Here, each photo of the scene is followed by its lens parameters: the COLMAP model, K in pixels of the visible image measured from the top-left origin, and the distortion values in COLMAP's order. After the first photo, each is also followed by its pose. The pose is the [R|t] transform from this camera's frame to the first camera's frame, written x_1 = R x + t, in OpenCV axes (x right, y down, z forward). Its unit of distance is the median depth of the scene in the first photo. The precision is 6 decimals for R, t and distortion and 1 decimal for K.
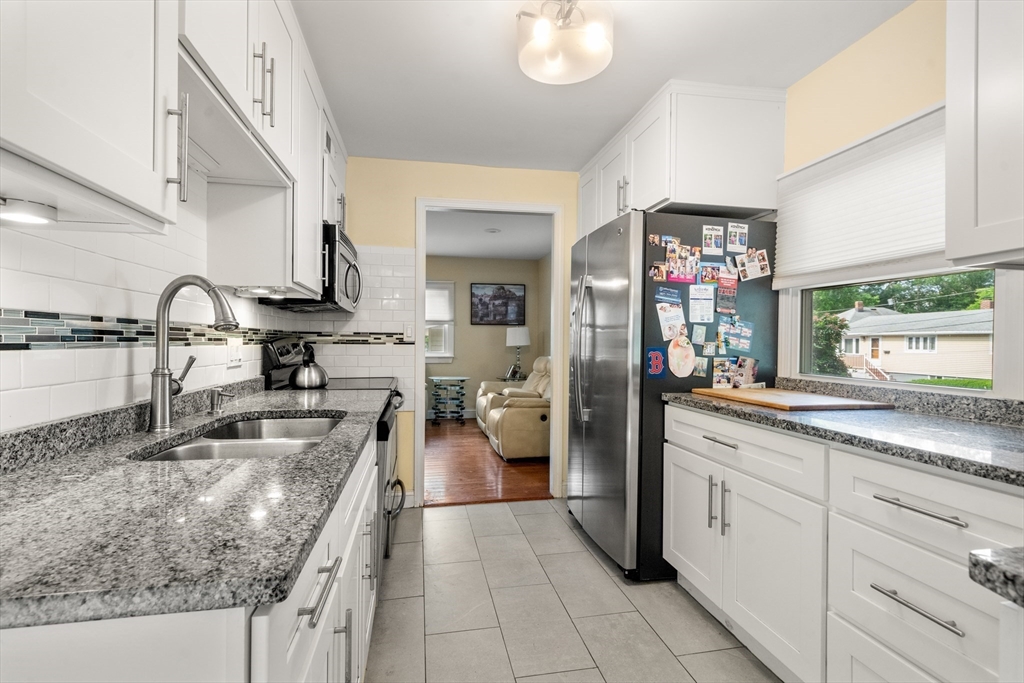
lens RADIAL K [[479.1, 0, 512.9], [0, 479.1, 336.3], [0, 0, 1]] dist [0.001106, 0.001374]
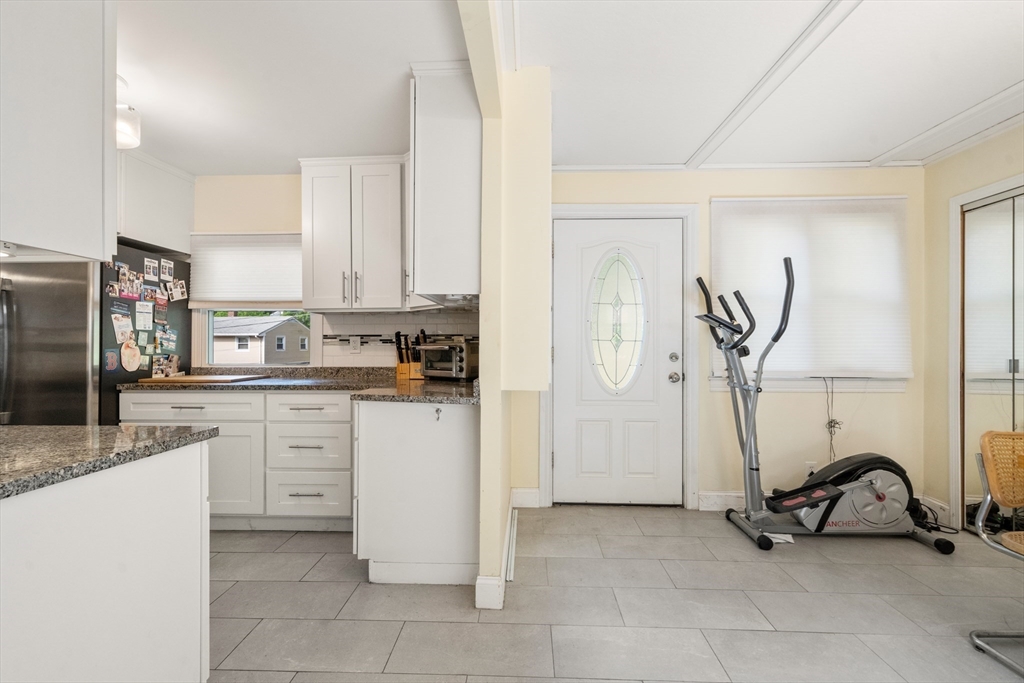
lens RADIAL K [[452.4, 0, 507.7], [0, 452.4, 345.8], [0, 0, 1]] dist [-0.001377, 0.000157]
pose [[0.230548, -0.012546, 0.972980, -0.612560], [-0.006056, 0.999879, 0.014328, -0.008492], [-0.973042, -0.009196, 0.230444, -0.291024]]
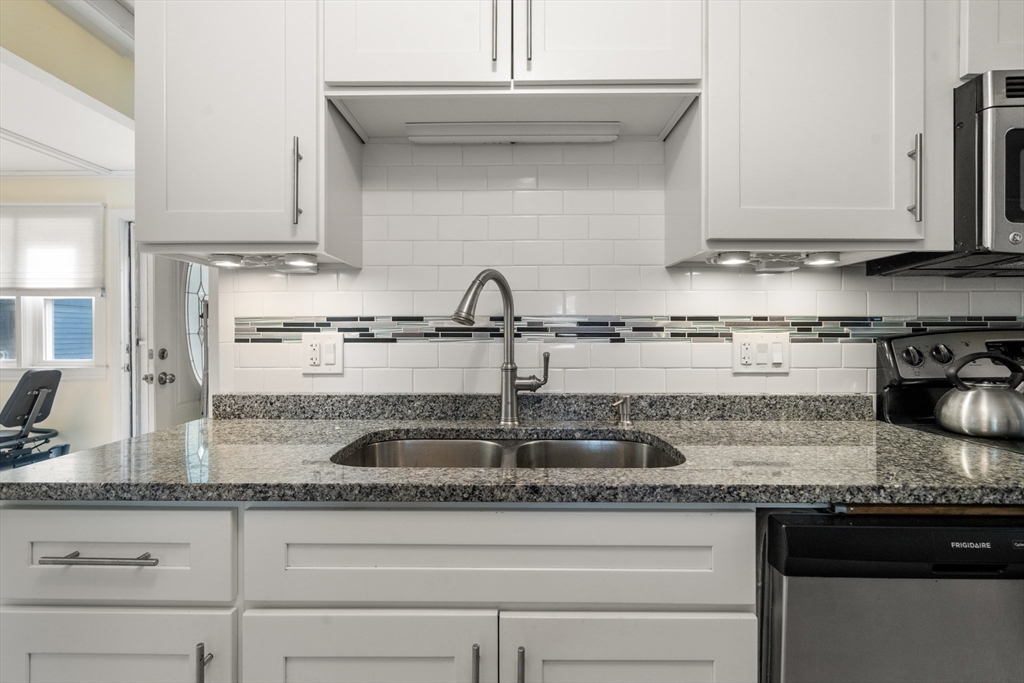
lens RADIAL K [[479.1, 0, 508.3], [0, 479.1, 332.9], [0, 0, 1]] dist [0.001106, 0.001374]
pose [[-0.220139, -0.012921, -0.975383, 0.159784], [0.009398, 0.999838, -0.015366, 0.010392], [0.975423, -0.012549, -0.219982, 0.717409]]
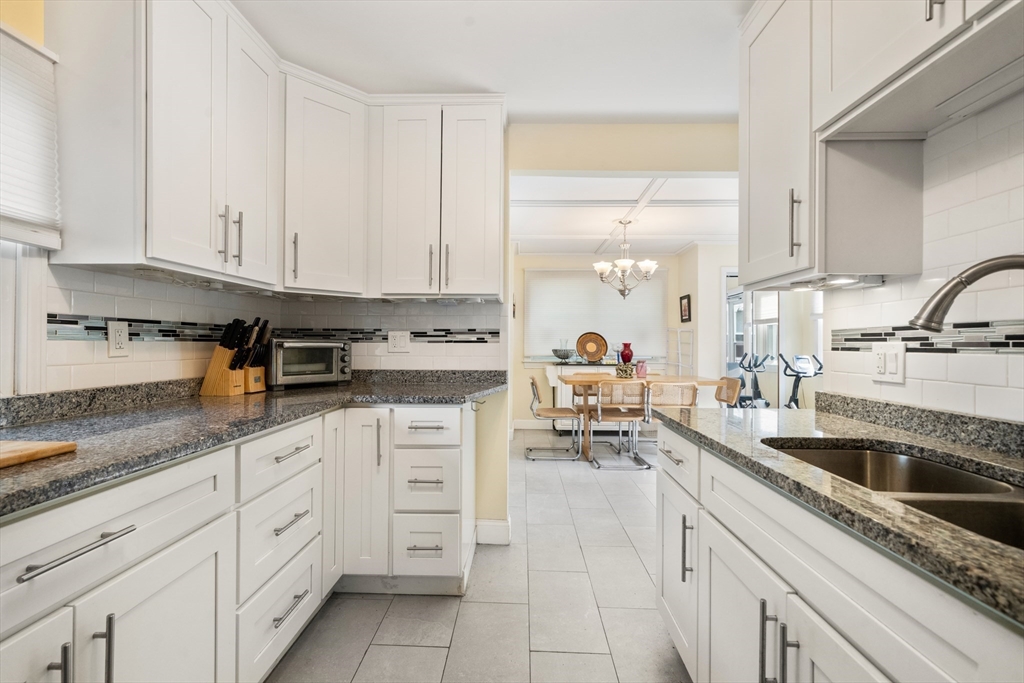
lens RADIAL K [[452.4, 0, 512.7], [0, 452.4, 340.3], [0, 0, 1]] dist [-0.001377, 0.000157]
pose [[-0.972809, -0.013423, 0.231221, -0.053473], [-0.018044, 0.999677, -0.017879, 0.015673], [-0.230907, -0.021565, -0.972737, 1.057458]]
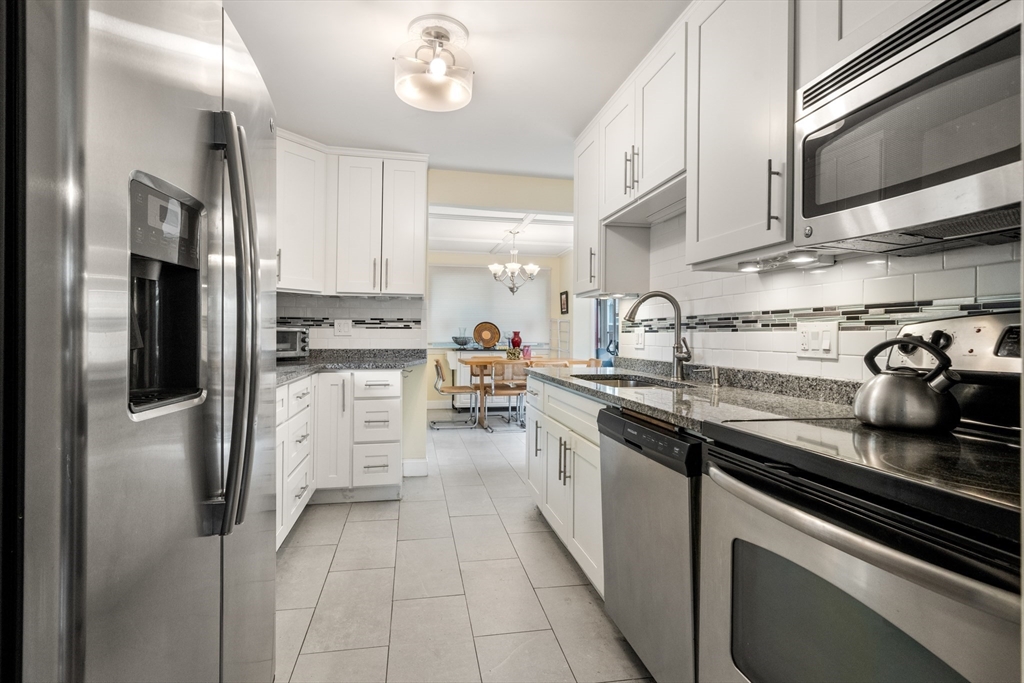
lens RADIAL K [[479.1, 0, 509.9], [0, 479.1, 331.3], [0, 0, 1]] dist [0.001106, 0.001374]
pose [[-0.999791, -0.017320, 0.010822, -0.082518], [-0.017537, 0.999641, -0.020244, 0.038968], [-0.010468, -0.020429, -0.999736, 1.605367]]
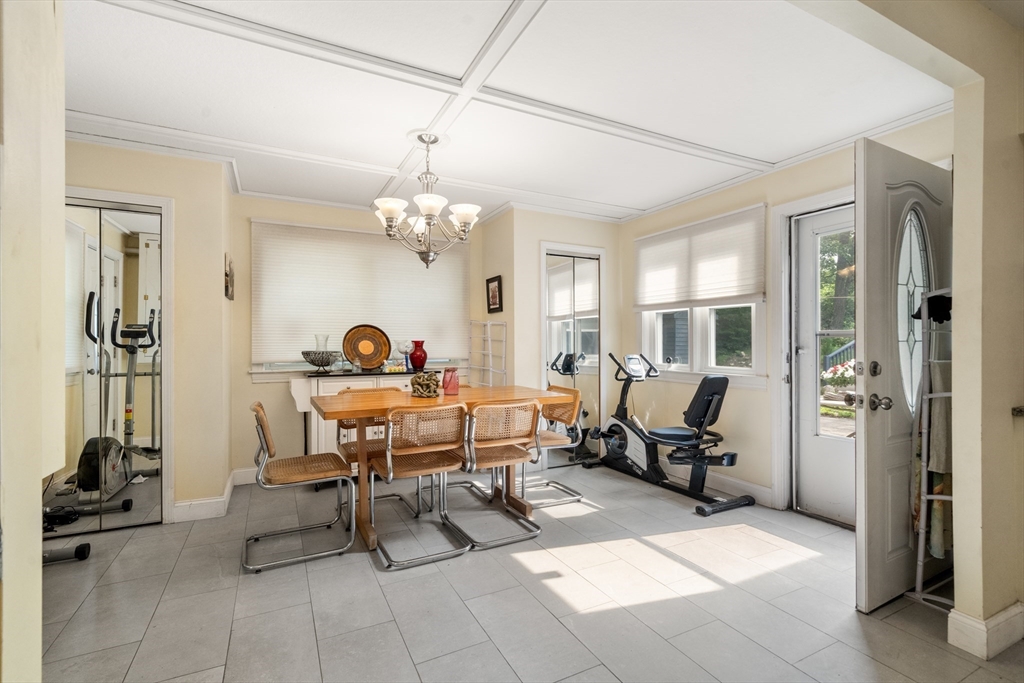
lens RADIAL K [[452.4, 0, 506.9], [0, 452.4, 346.1], [0, 0, 1]] dist [-0.001377, 0.000157]
pose [[-0.966126, -0.006335, -0.257994, 0.038997], [-0.005395, 0.999976, -0.004351, 0.000750], [0.258016, -0.002812, -0.966137, 0.189178]]
